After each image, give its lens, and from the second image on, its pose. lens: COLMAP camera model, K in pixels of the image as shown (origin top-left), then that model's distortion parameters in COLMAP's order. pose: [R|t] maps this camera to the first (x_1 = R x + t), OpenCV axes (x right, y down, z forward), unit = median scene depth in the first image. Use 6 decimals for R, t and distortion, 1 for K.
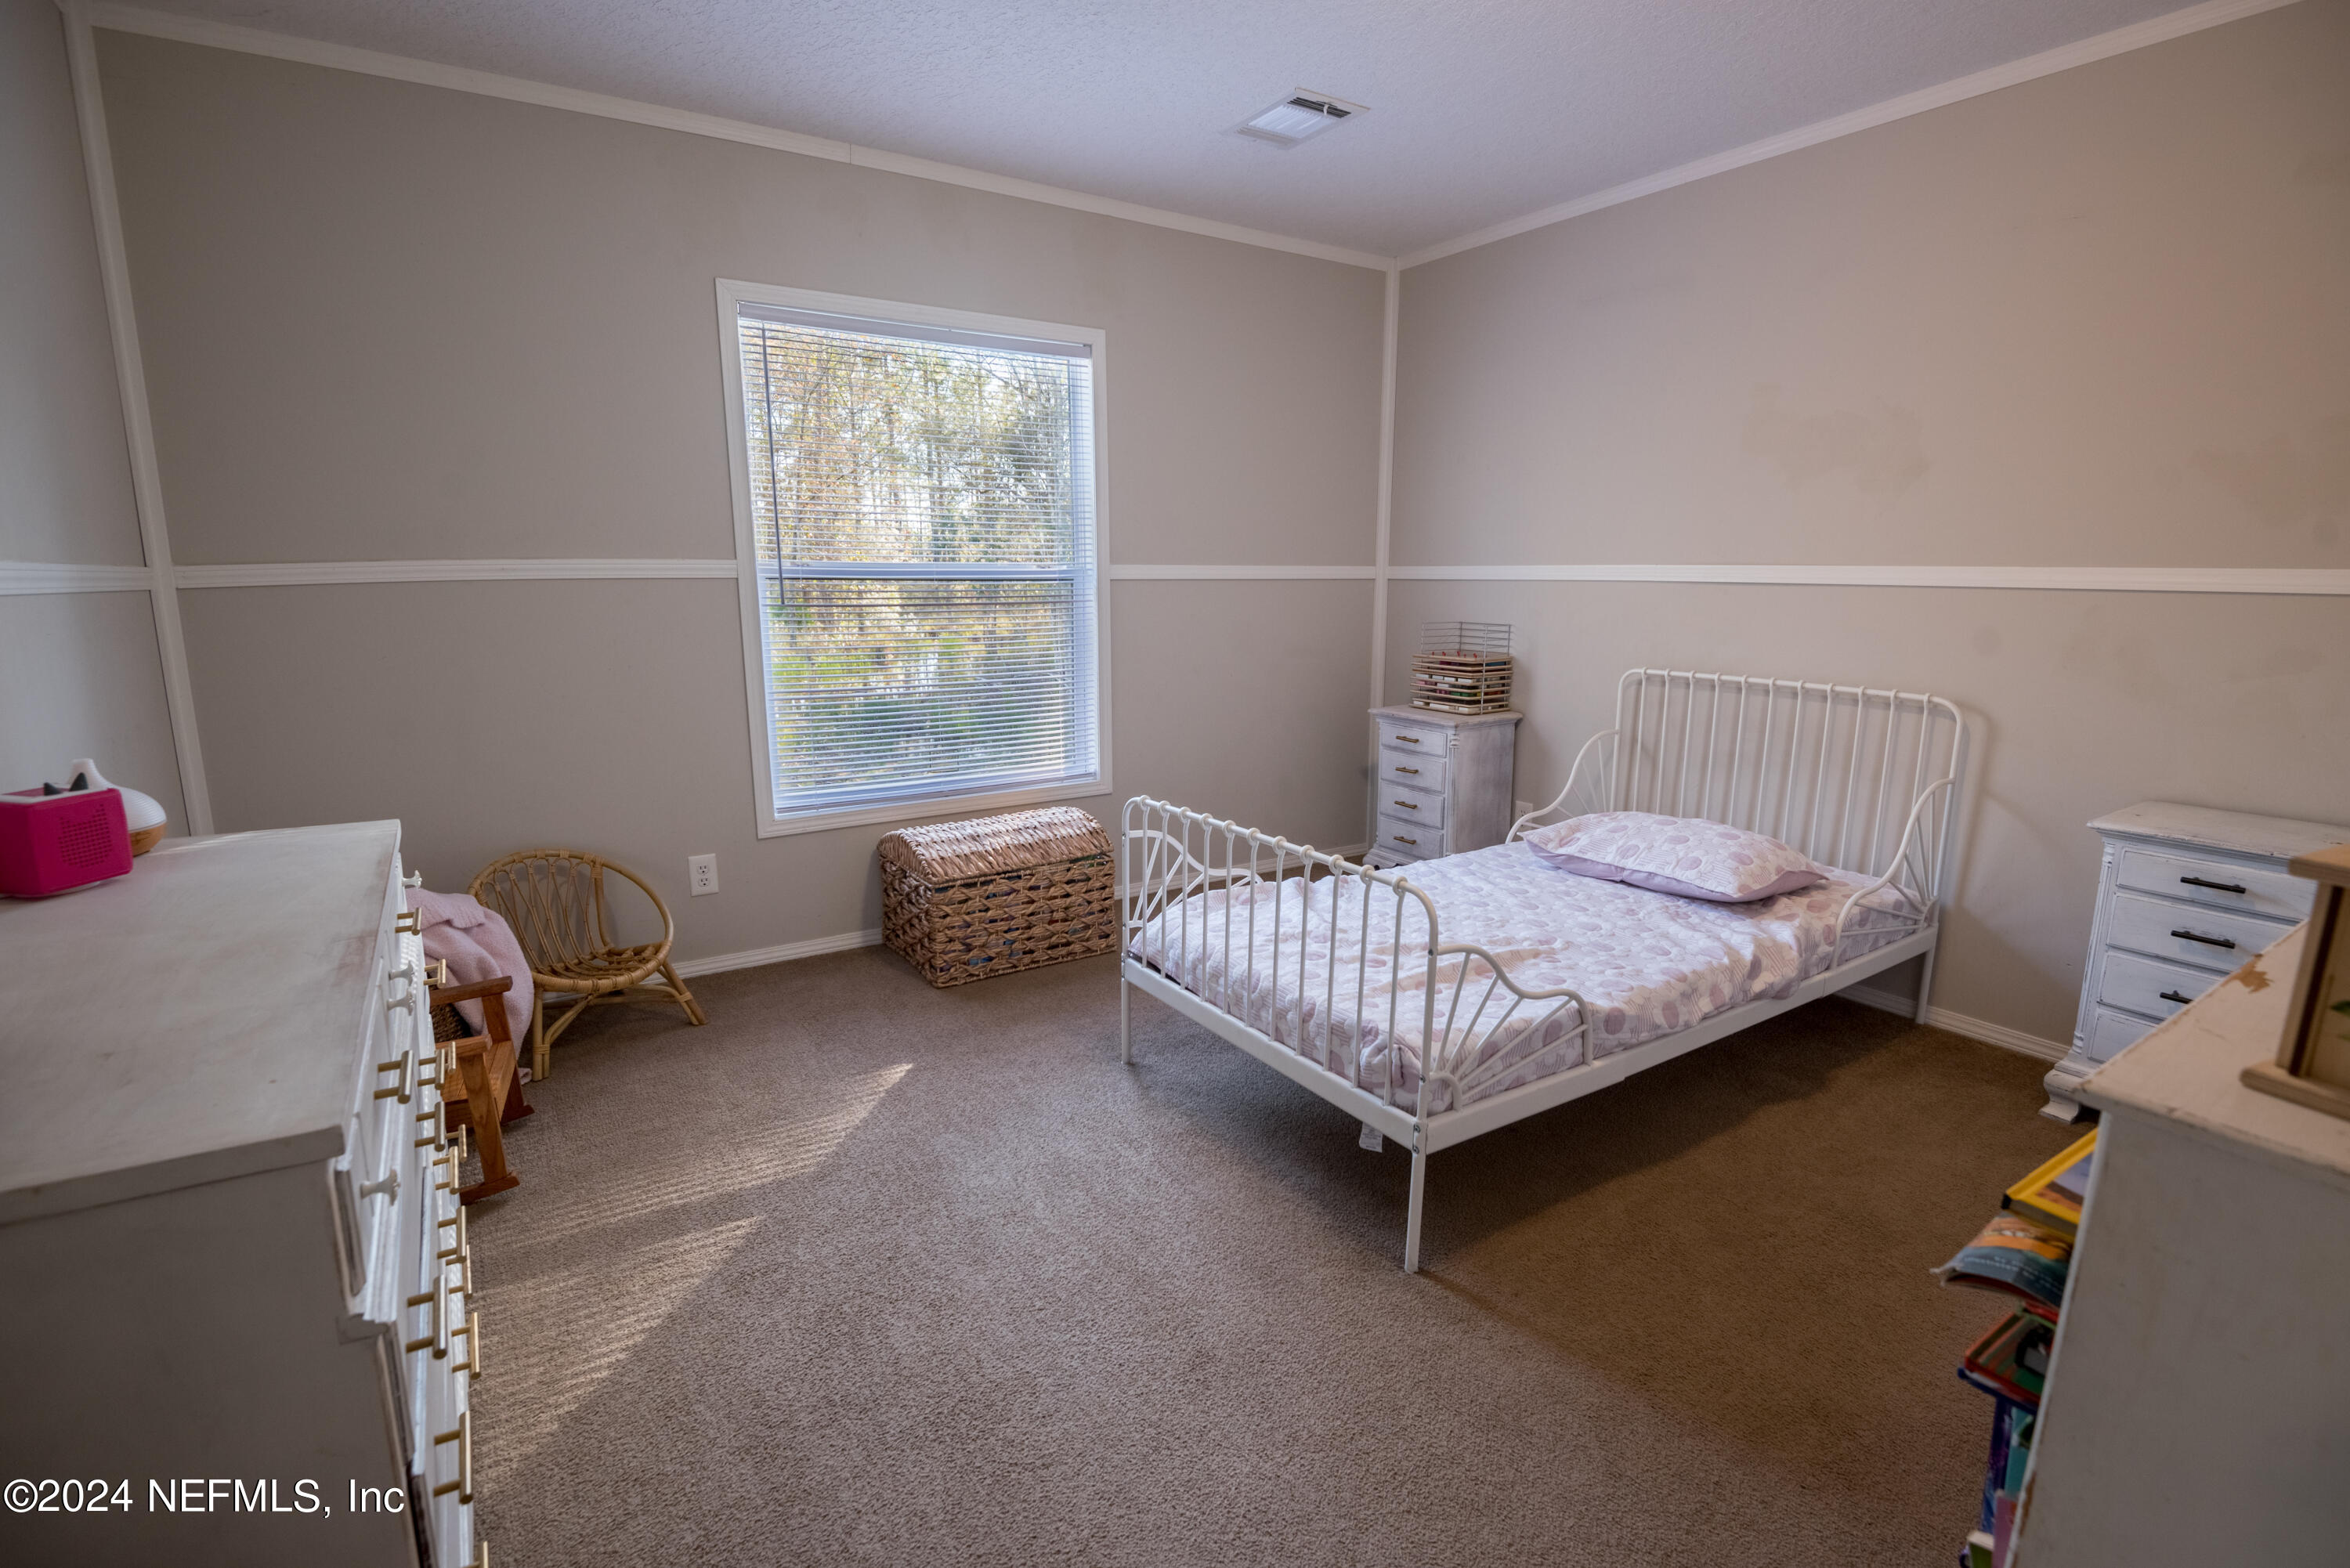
lens RADIAL K [[1092.0, 0, 1175.4], [0, 1092.0, 786.3], [0, 0, 1]] dist [-0.000357, -0.016808]
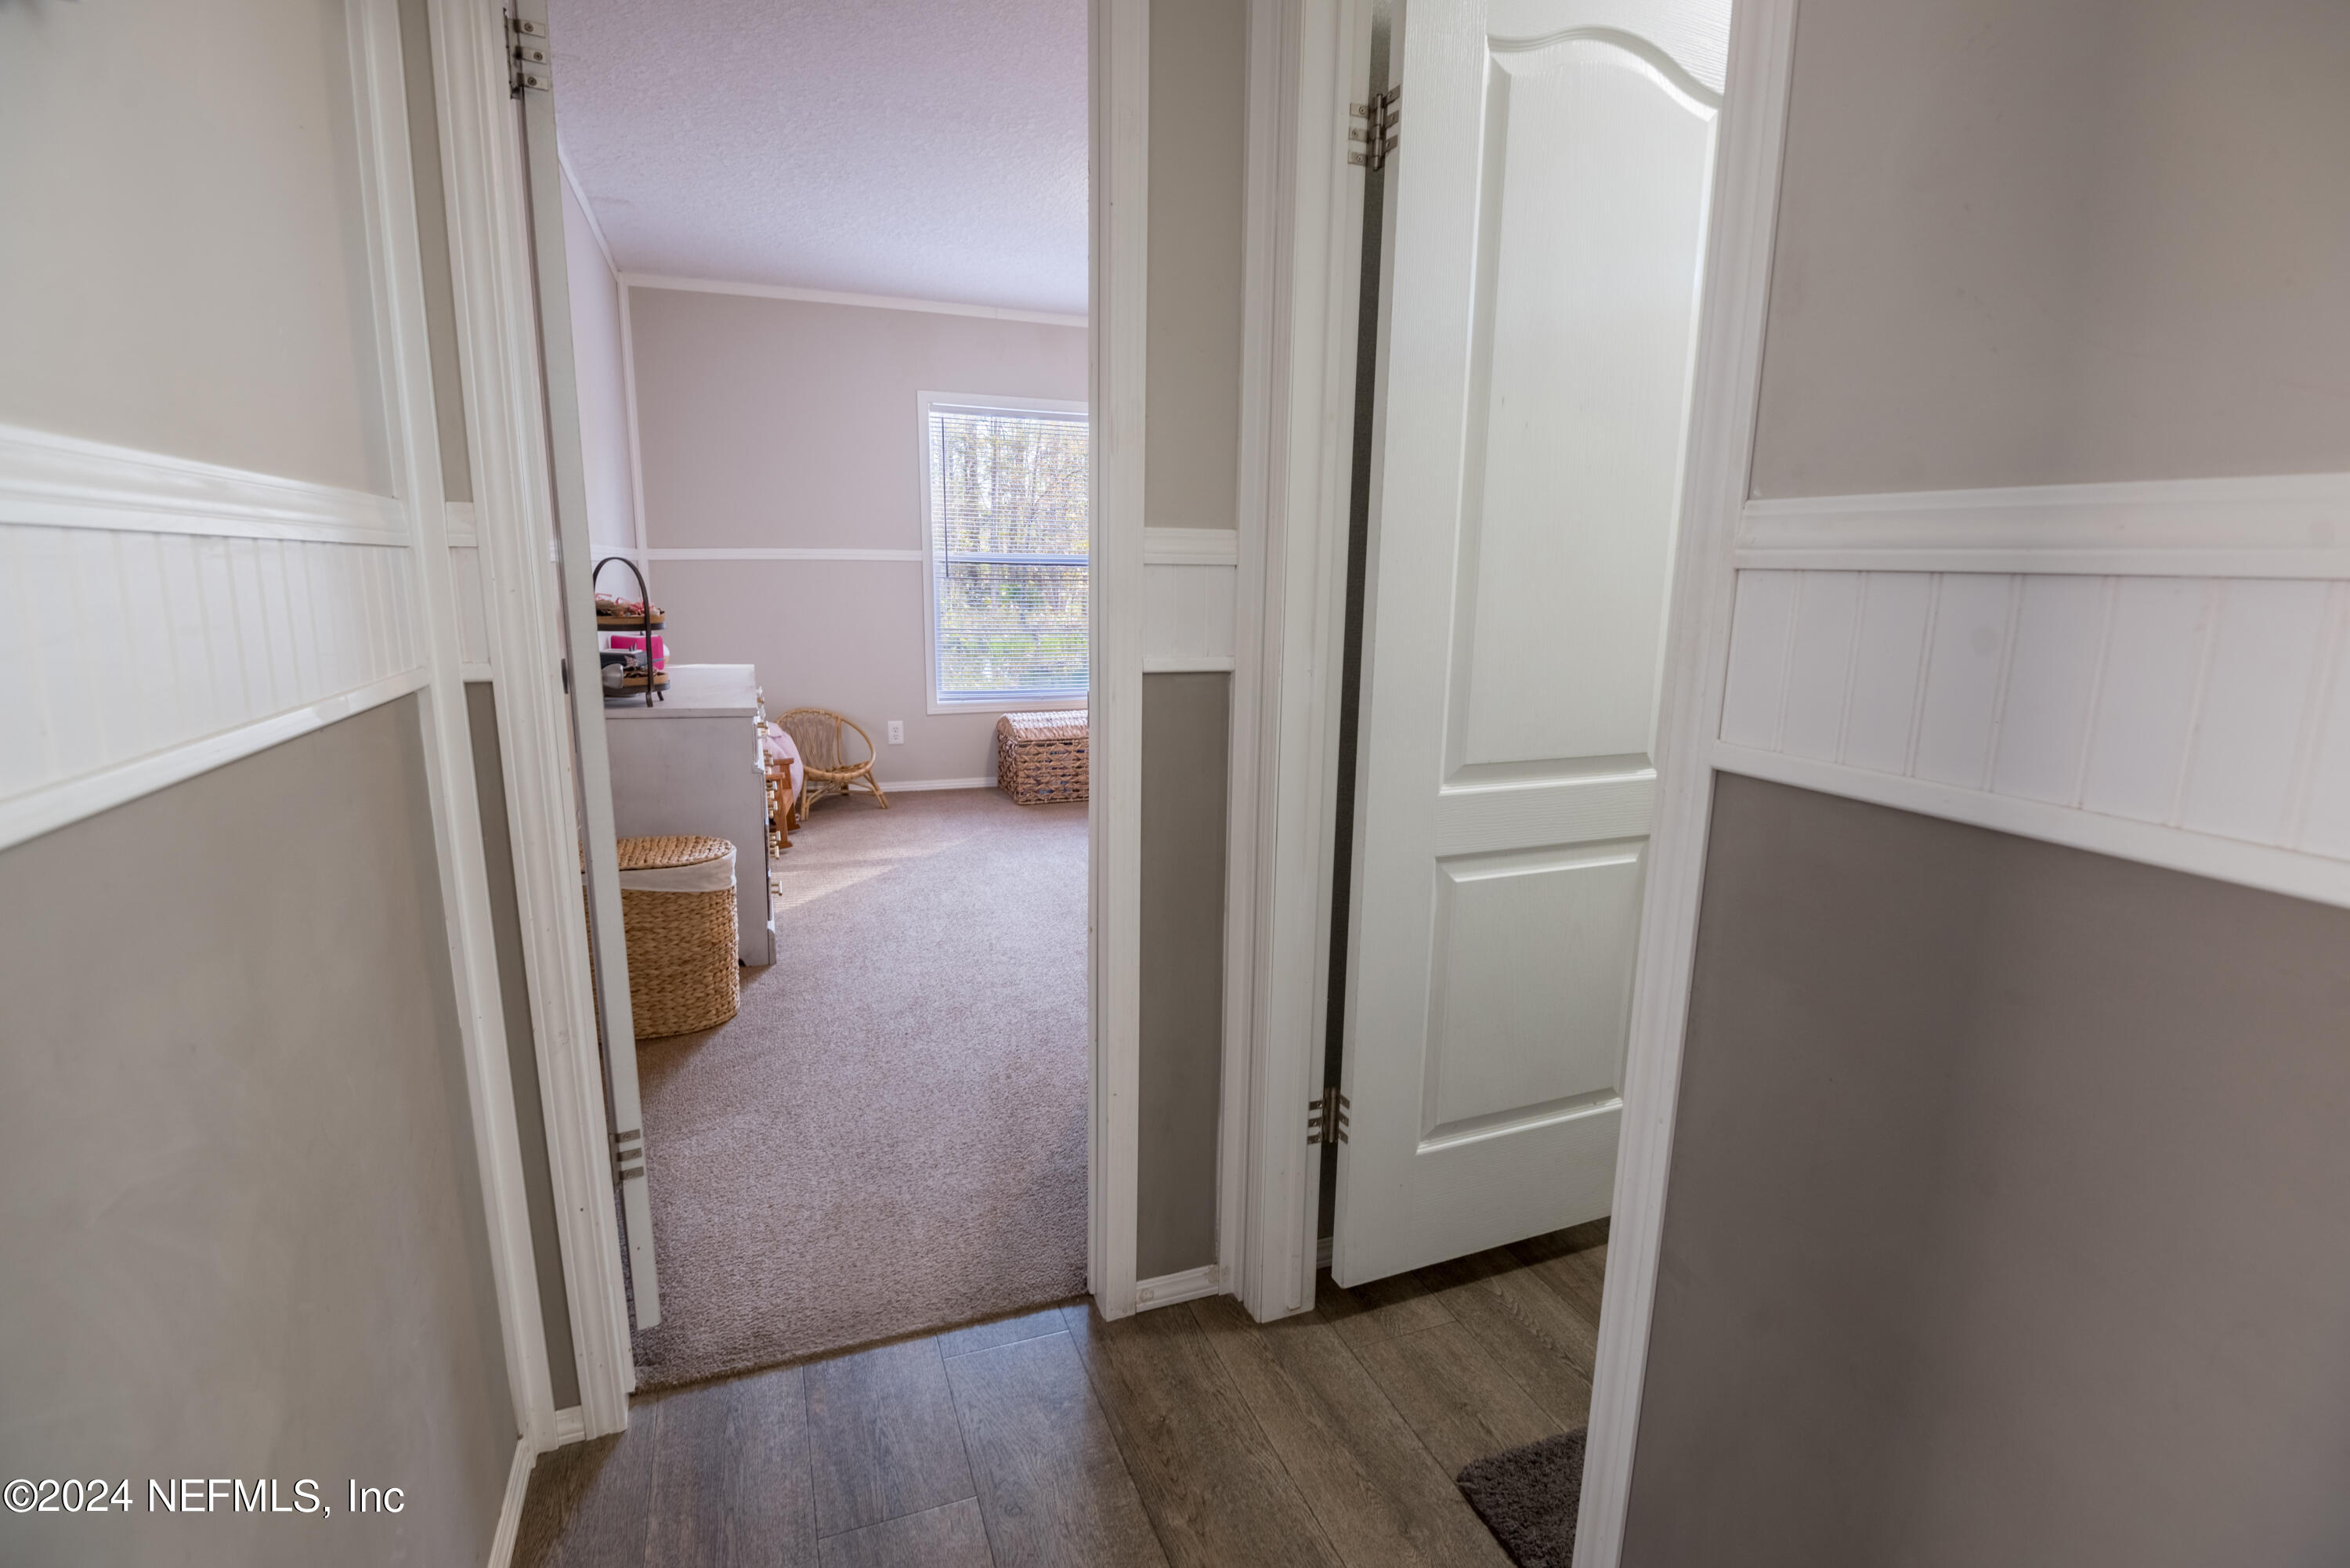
lens RADIAL K [[1092.0, 0, 1175.4], [0, 1092.0, 786.3], [0, 0, 1]] dist [-0.000357, -0.016808]
pose [[0.977306, 0.057750, -0.203808, 0.365875], [-0.056171, 0.998330, 0.013526, 0.120128], [0.204249, -0.001771, 0.978917, -0.615767]]
